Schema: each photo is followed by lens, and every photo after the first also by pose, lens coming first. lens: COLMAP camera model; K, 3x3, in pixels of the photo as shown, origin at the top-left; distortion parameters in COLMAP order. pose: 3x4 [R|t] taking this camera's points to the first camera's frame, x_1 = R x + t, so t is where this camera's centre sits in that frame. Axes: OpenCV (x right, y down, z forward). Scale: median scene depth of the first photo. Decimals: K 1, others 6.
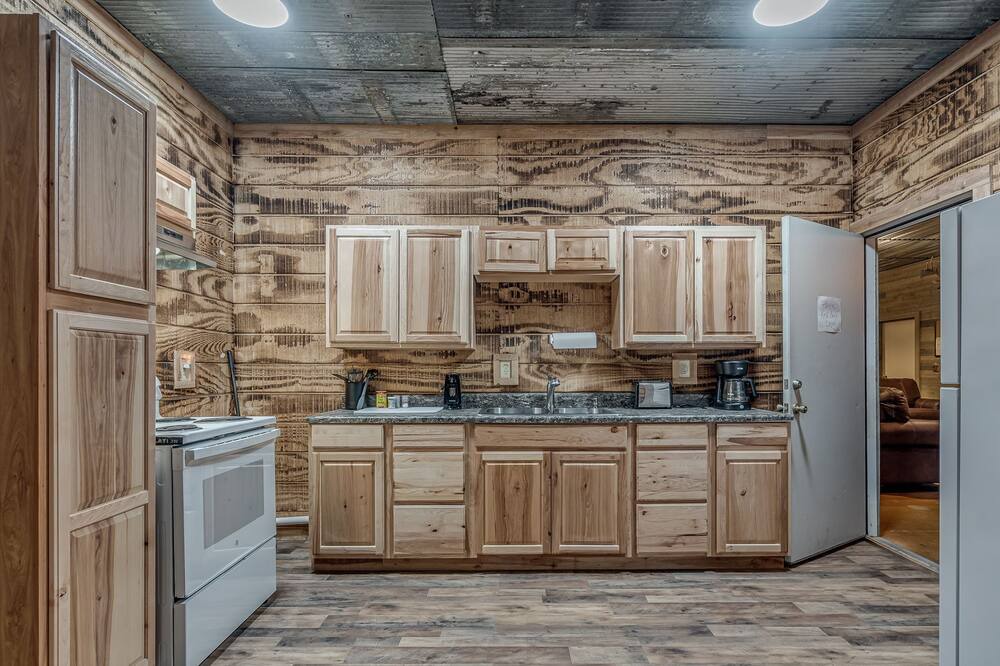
lens RADIAL K [[528.9, 0, 502.9], [0, 528.9, 370.8], [0, 0, 1]] dist [-0.000133, 0.000960]
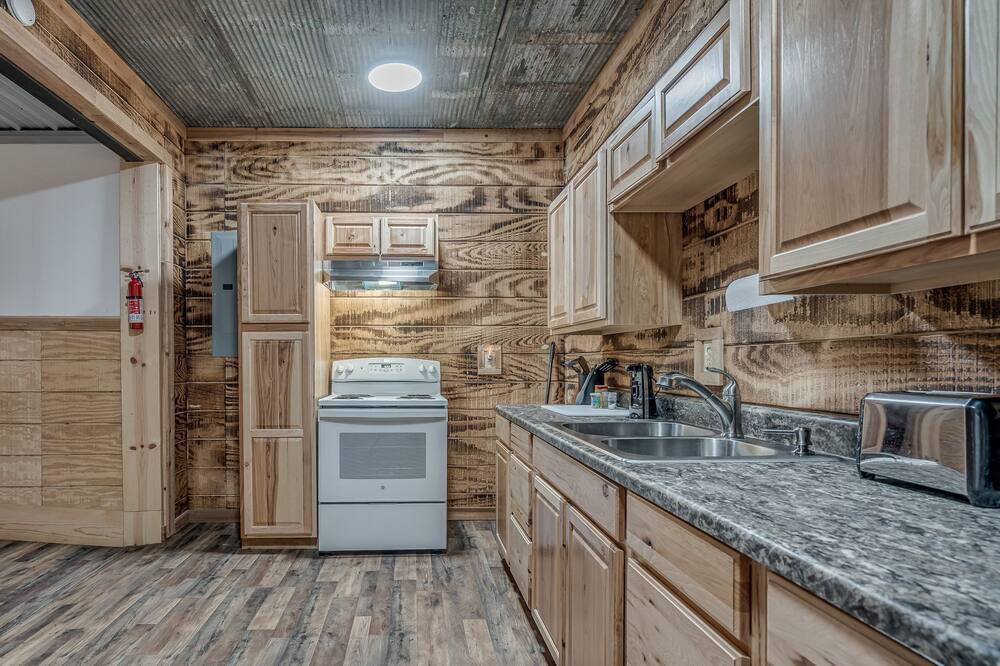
lens RADIAL K [[570.4, 0, 499.9], [0, 570.4, 367.3], [0, 0, 1]] dist [0.000302, 0.000570]
pose [[0.032185, 0.008645, -0.999445, 0.732563], [0.000274, 0.999962, 0.008658, 0.003711], [0.999482, -0.000552, 0.032181, 0.954691]]
